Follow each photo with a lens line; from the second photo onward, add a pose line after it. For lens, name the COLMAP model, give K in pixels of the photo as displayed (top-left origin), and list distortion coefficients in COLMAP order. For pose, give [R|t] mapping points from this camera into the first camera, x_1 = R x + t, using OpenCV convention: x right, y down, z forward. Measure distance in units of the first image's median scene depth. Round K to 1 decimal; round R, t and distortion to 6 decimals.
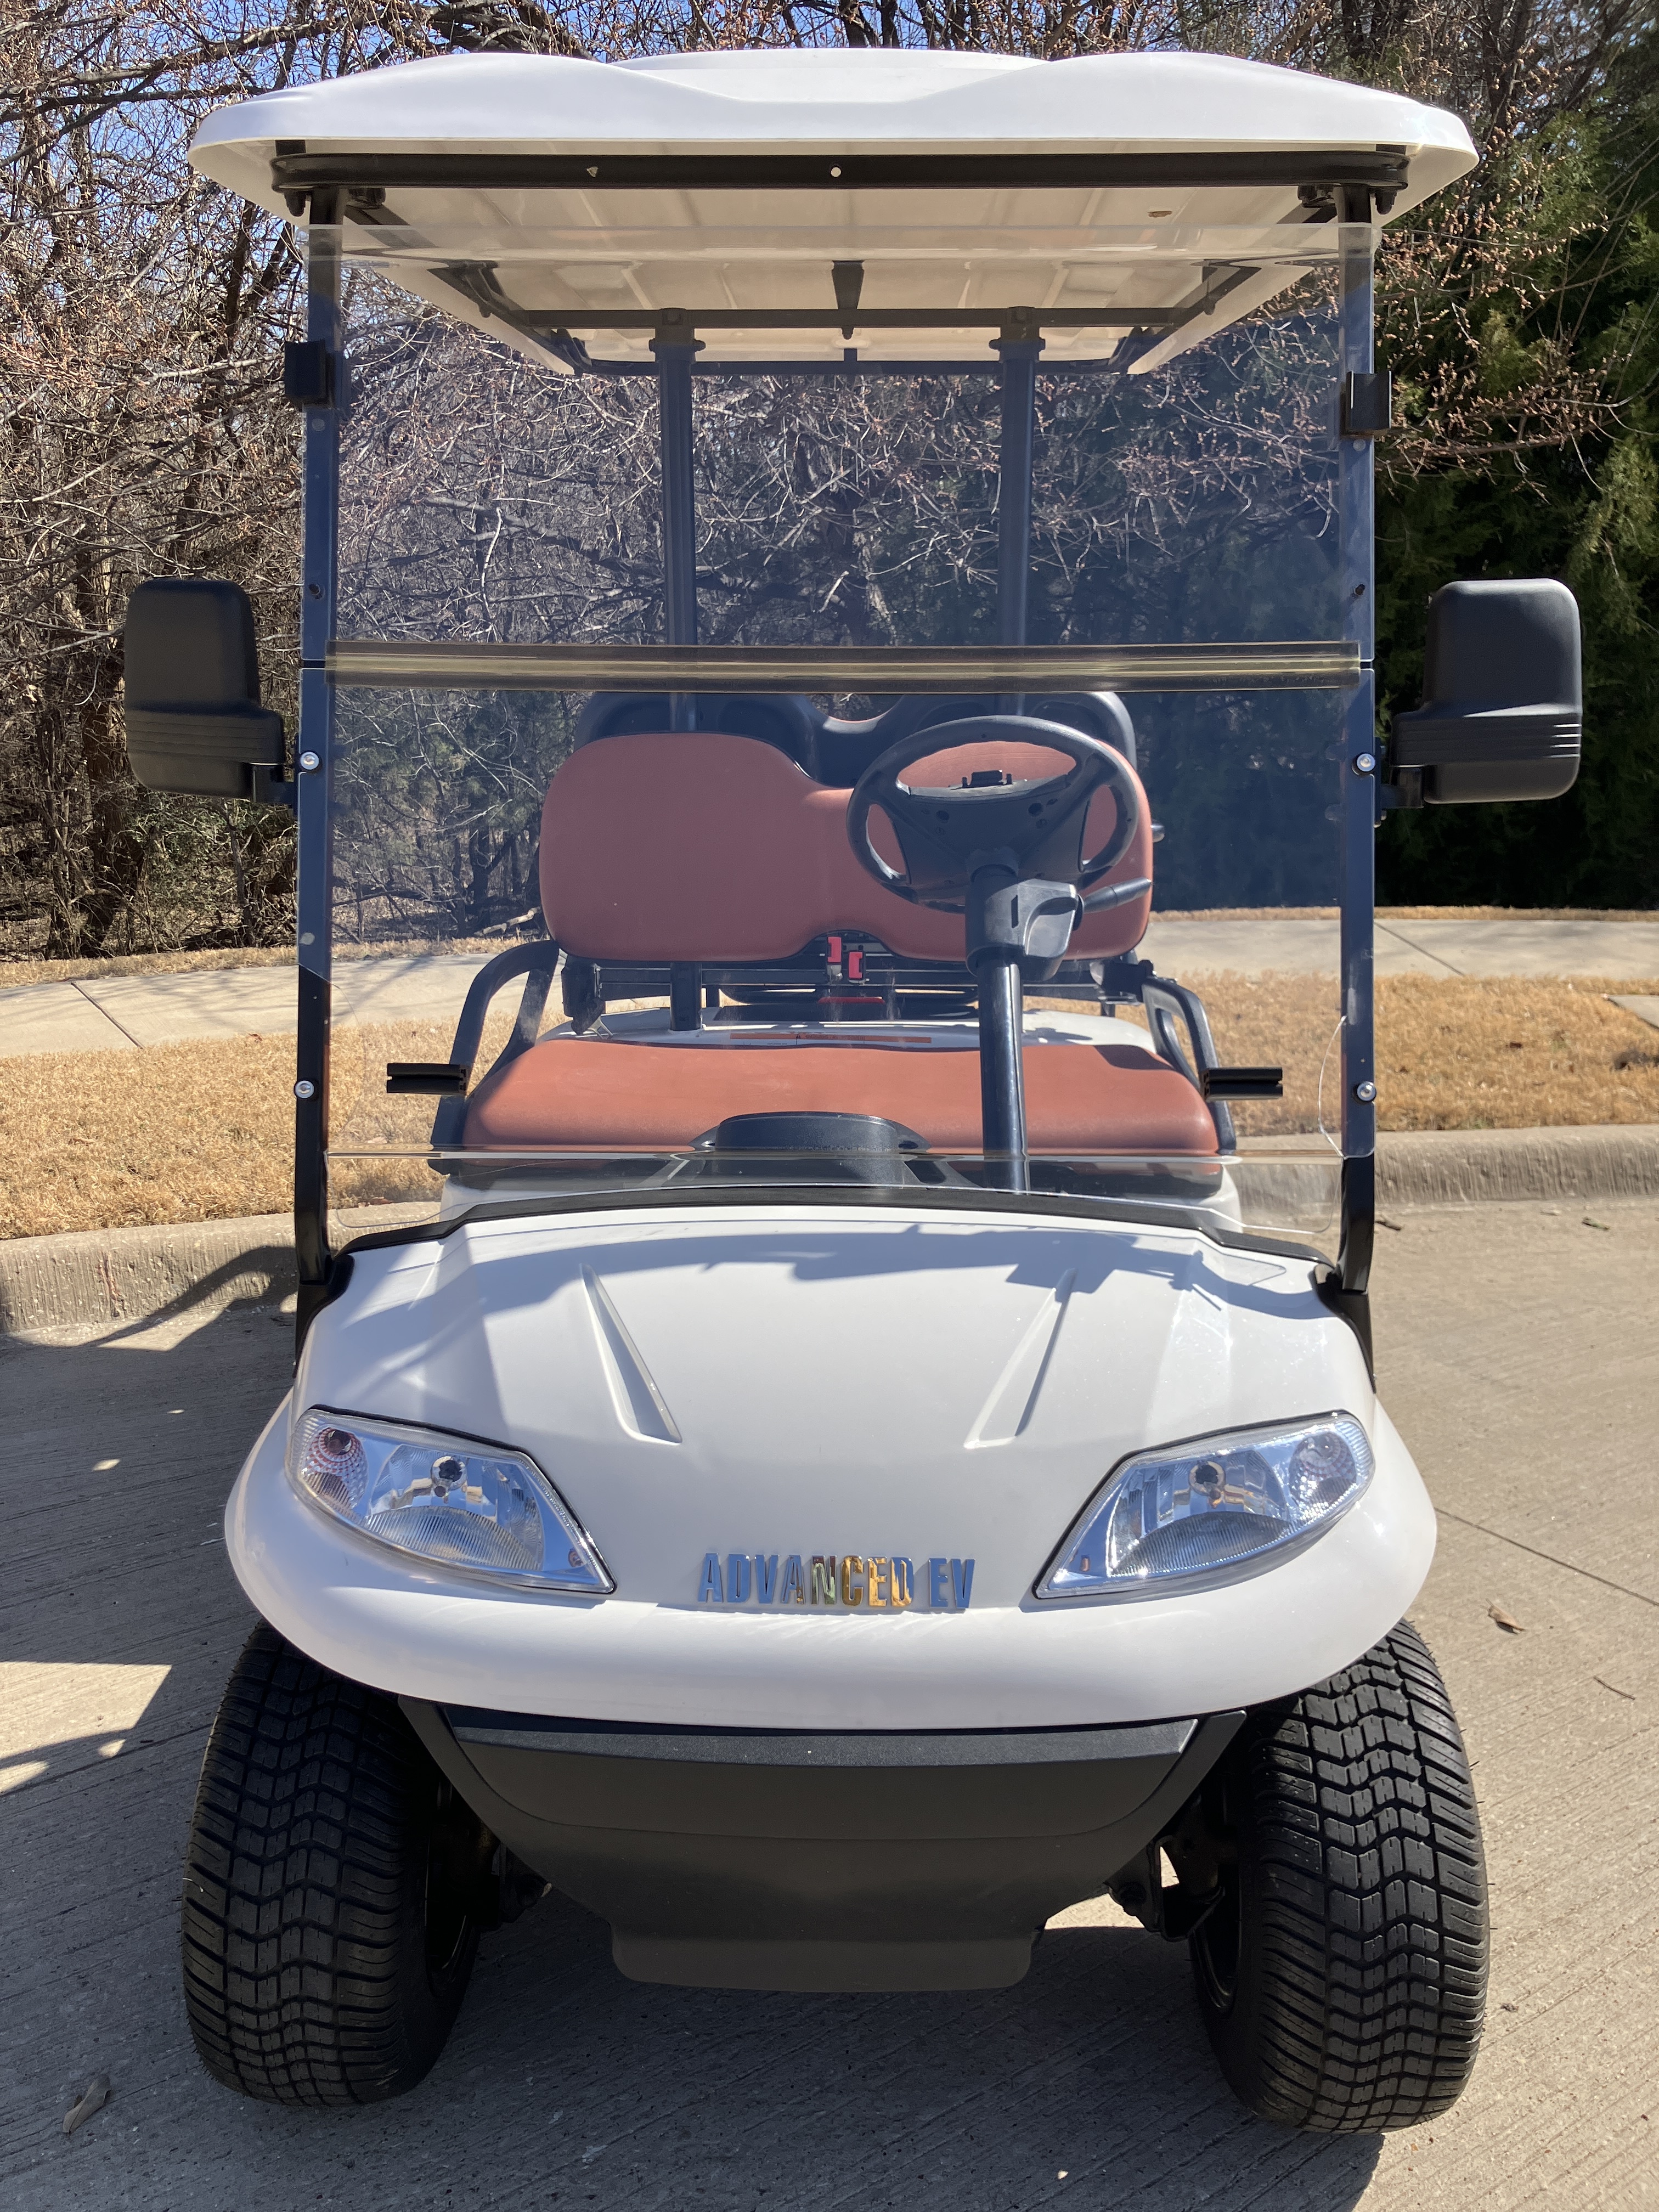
lens RADIAL K [[1807.7, 0, 833.6], [0, 1807.7, 1098.3], [0, 0, 1]] dist [0.012338, -0.000474]
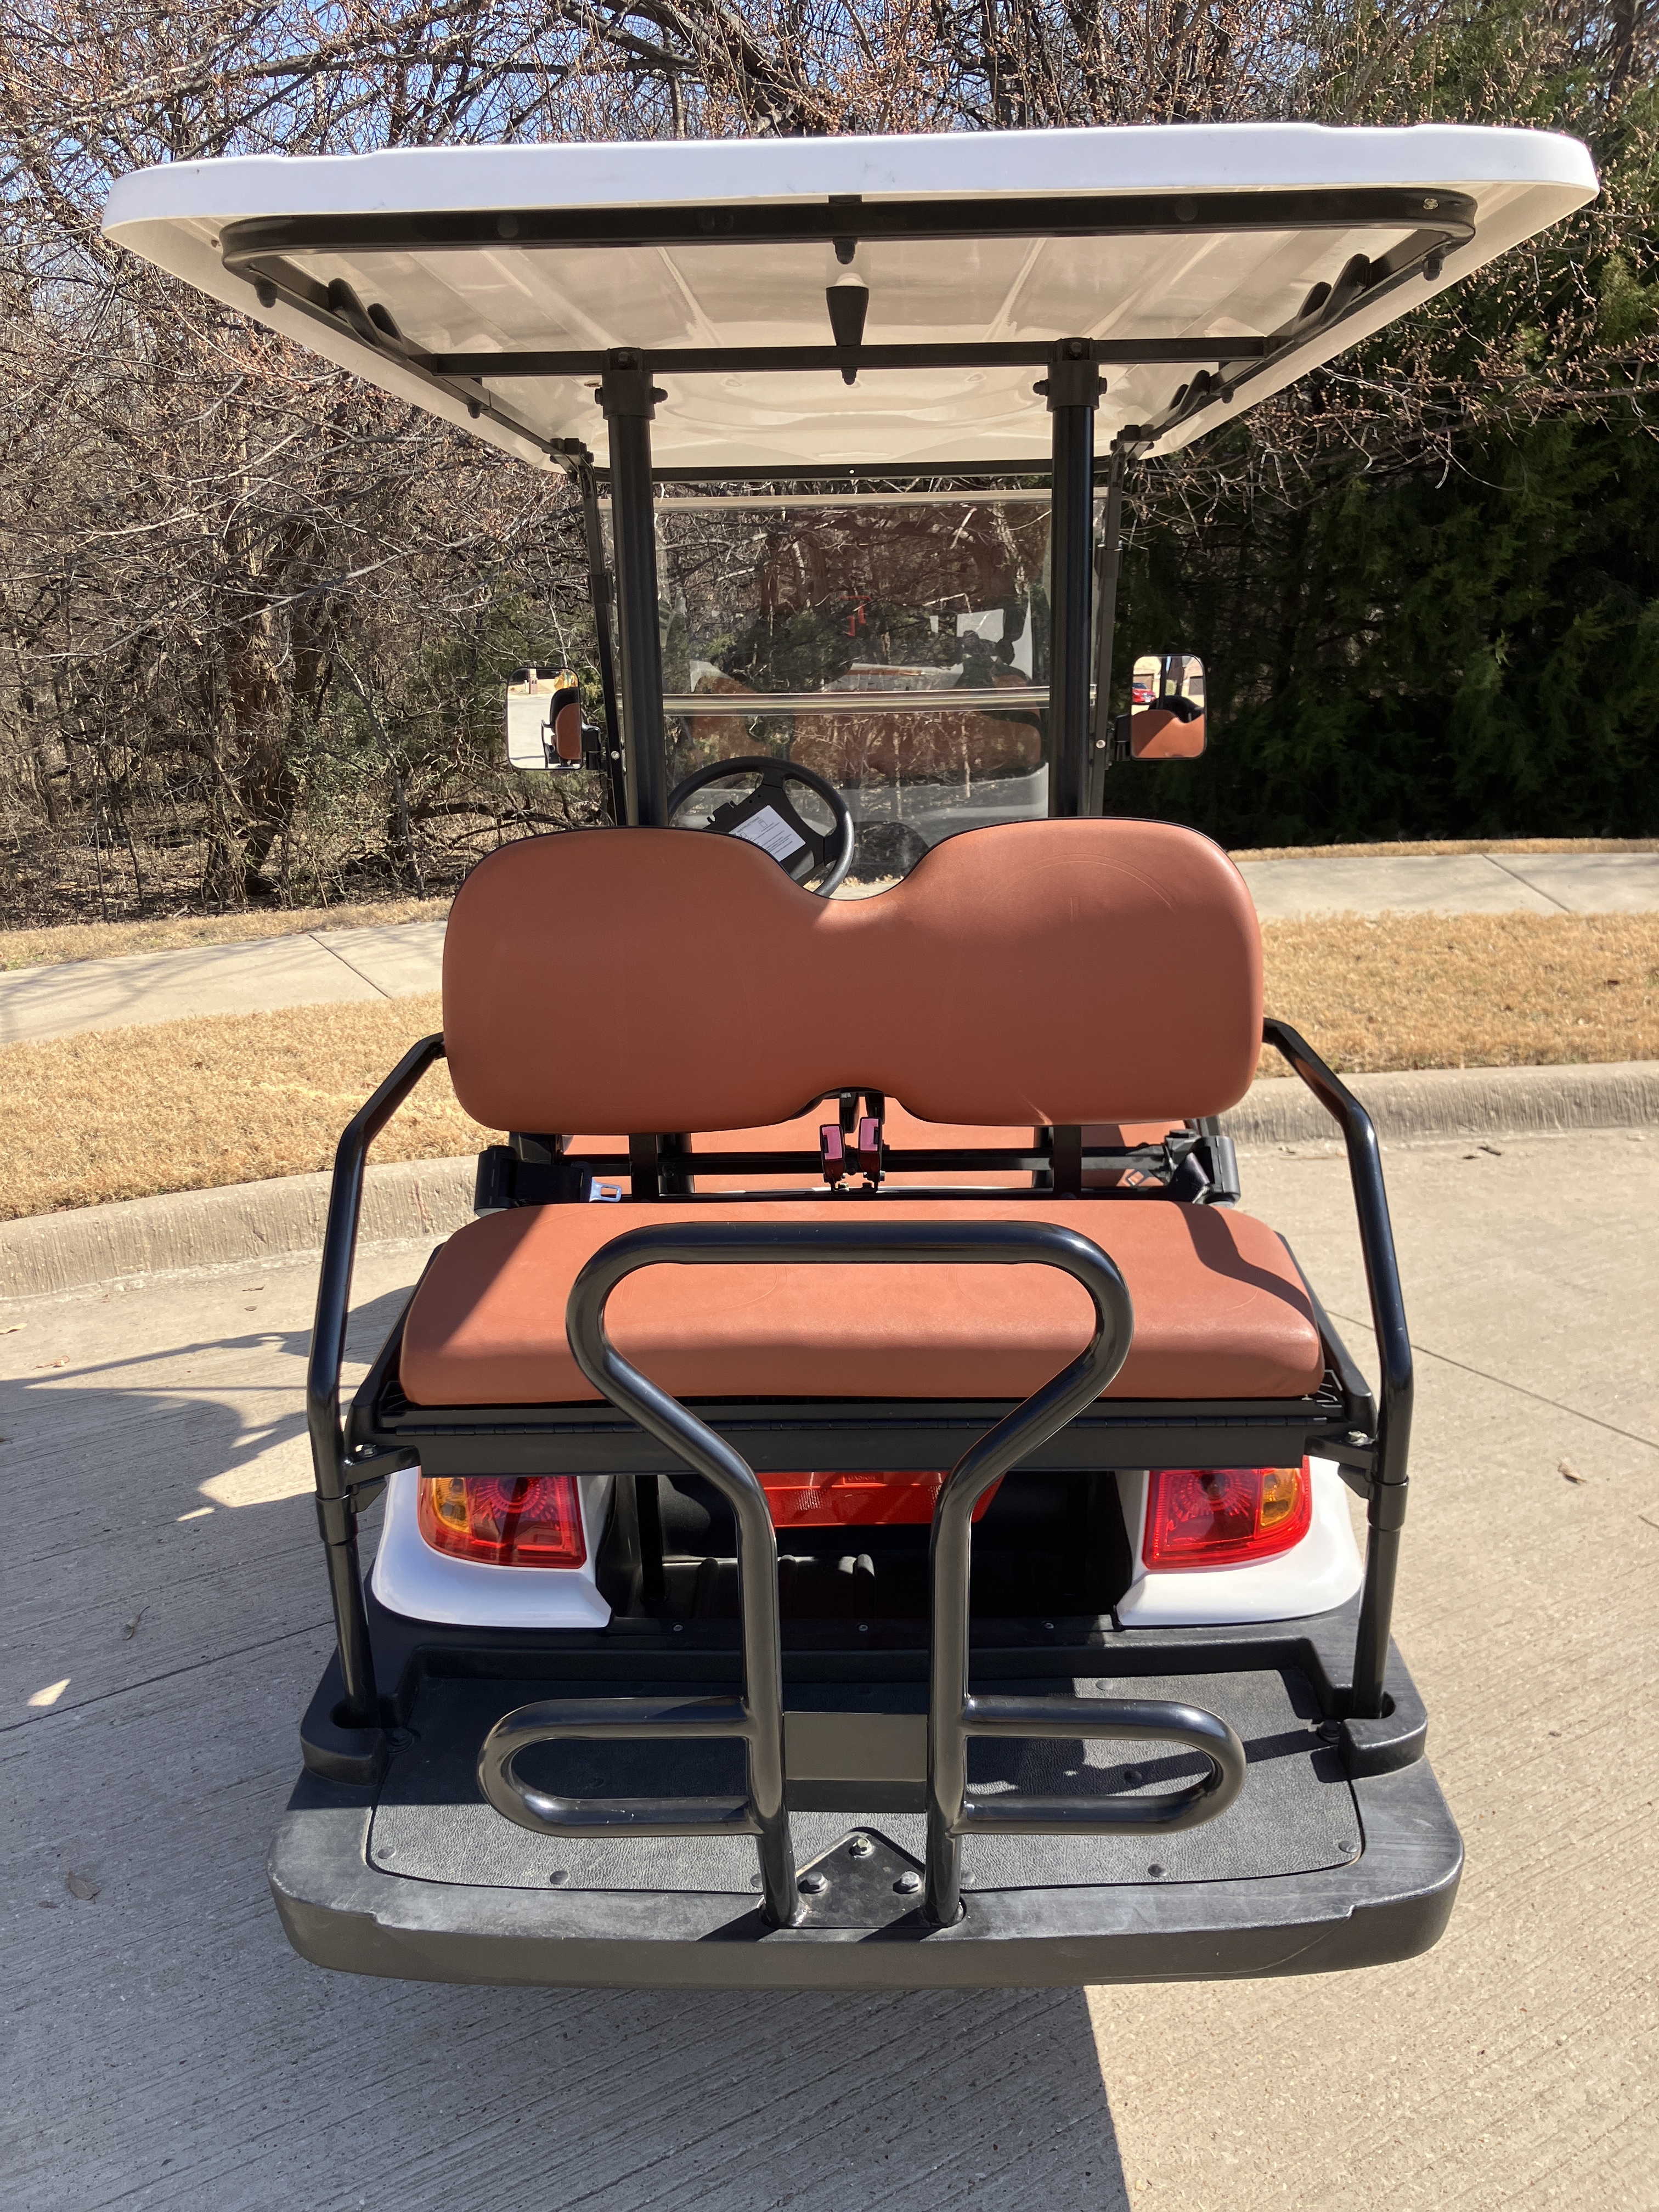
lens RADIAL K [[1807.7, 0, 839.1], [0, 1807.7, 1106.5], [0, 0, 1]] dist [0.012338, -0.000474]
pose [[0.998407, -0.004852, -0.056205, -0.027685], [0.008094, 0.998307, 0.057590, -0.018580], [0.055831, -0.057954, 0.996757, -0.112492]]
